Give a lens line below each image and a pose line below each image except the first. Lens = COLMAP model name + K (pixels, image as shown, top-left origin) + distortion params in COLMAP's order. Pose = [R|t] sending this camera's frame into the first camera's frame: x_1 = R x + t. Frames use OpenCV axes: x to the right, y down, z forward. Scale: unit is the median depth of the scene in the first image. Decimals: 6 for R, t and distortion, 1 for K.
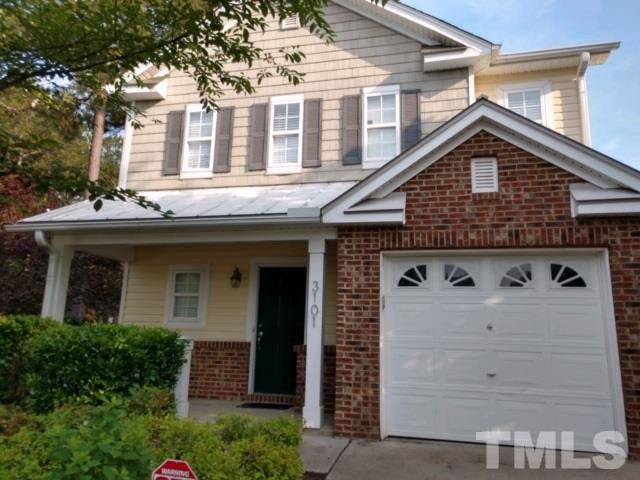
lens RADIAL K [[483.8, 0, 318.1], [0, 483.8, 235.5], [0, 0, 1]] dist [0.023890, 0.004276]
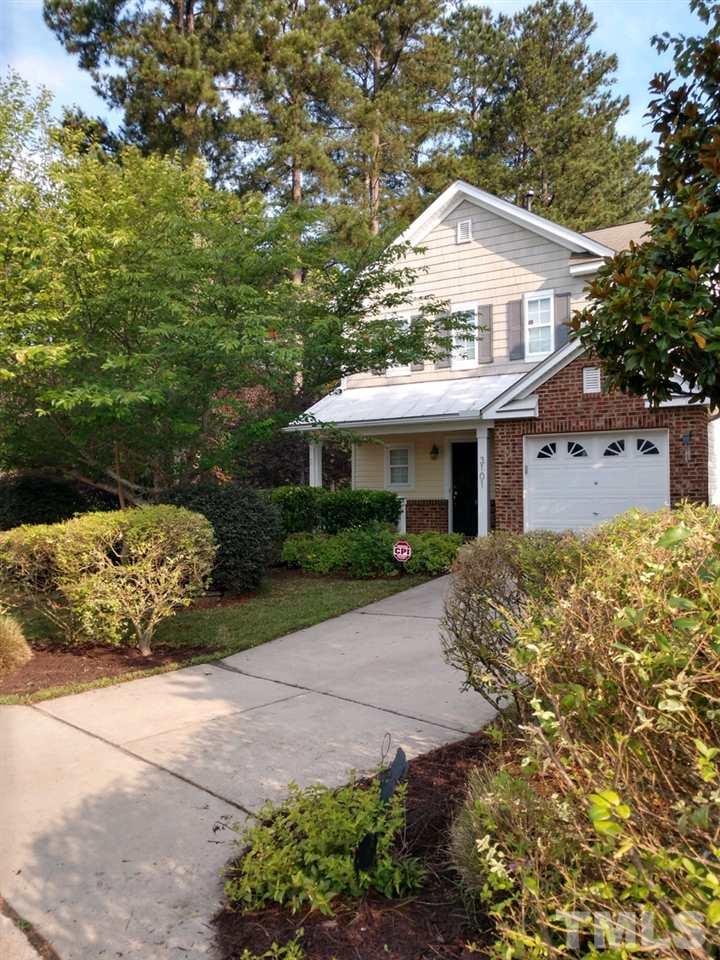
lens RADIAL K [[725.6, 0, 359.4], [0, 725.6, 481.4], [0, 0, 1]] dist [0.023890, 0.004276]
pose [[0.949885, -0.038808, -0.310181, 0.331152], [0.093250, 0.982265, 0.162668, -0.234293], [0.298366, -0.183440, 0.936657, -1.241749]]
